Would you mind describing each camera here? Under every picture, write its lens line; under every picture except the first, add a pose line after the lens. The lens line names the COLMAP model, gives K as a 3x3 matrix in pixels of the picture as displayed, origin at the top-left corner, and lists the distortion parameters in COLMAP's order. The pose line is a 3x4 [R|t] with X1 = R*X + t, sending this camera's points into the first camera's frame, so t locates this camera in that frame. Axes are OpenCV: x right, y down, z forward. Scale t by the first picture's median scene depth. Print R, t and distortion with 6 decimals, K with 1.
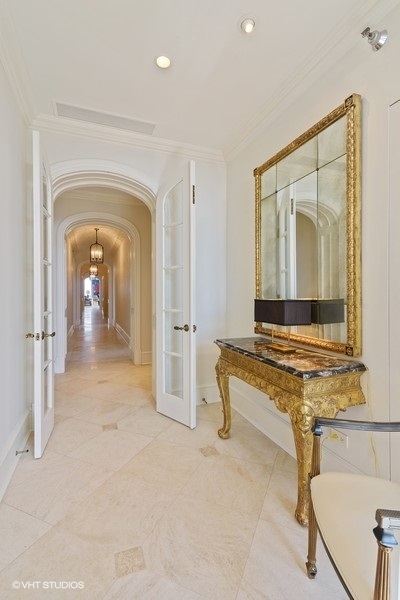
lens RADIAL K [[279.0, 0, 200.6], [0, 279.0, 296.8], [0, 0, 1]] dist [0.014974, 0.001243]
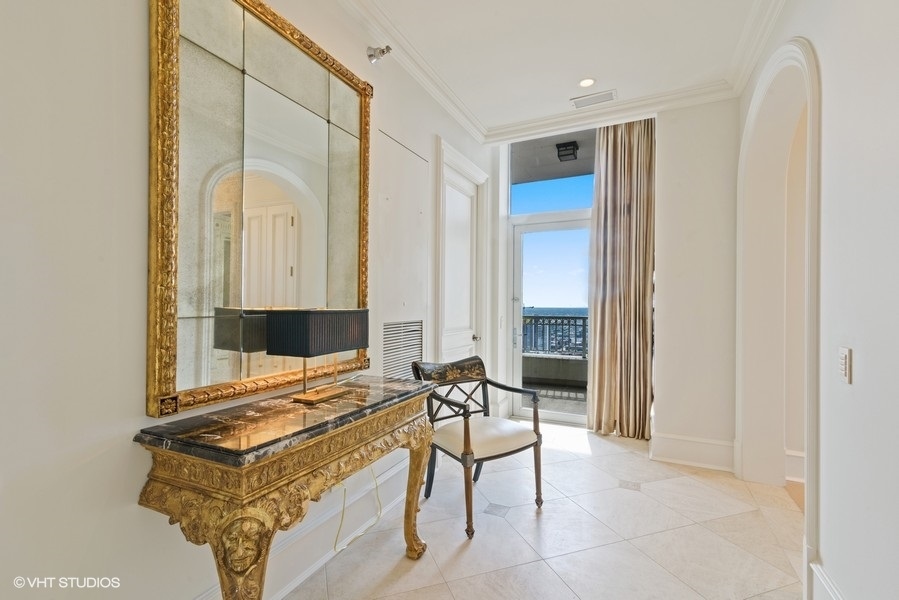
lens RADIAL K [[418.1, 0, 452.4], [0, 418.1, 300.7], [0, 0, 1]] dist [0.014974, 0.001243]
pose [[-0.690773, -0.001797, 0.723070, -0.554214], [-0.001732, 0.999998, 0.000831, -0.010959], [-0.723070, -0.000679, -0.690775, 1.507431]]
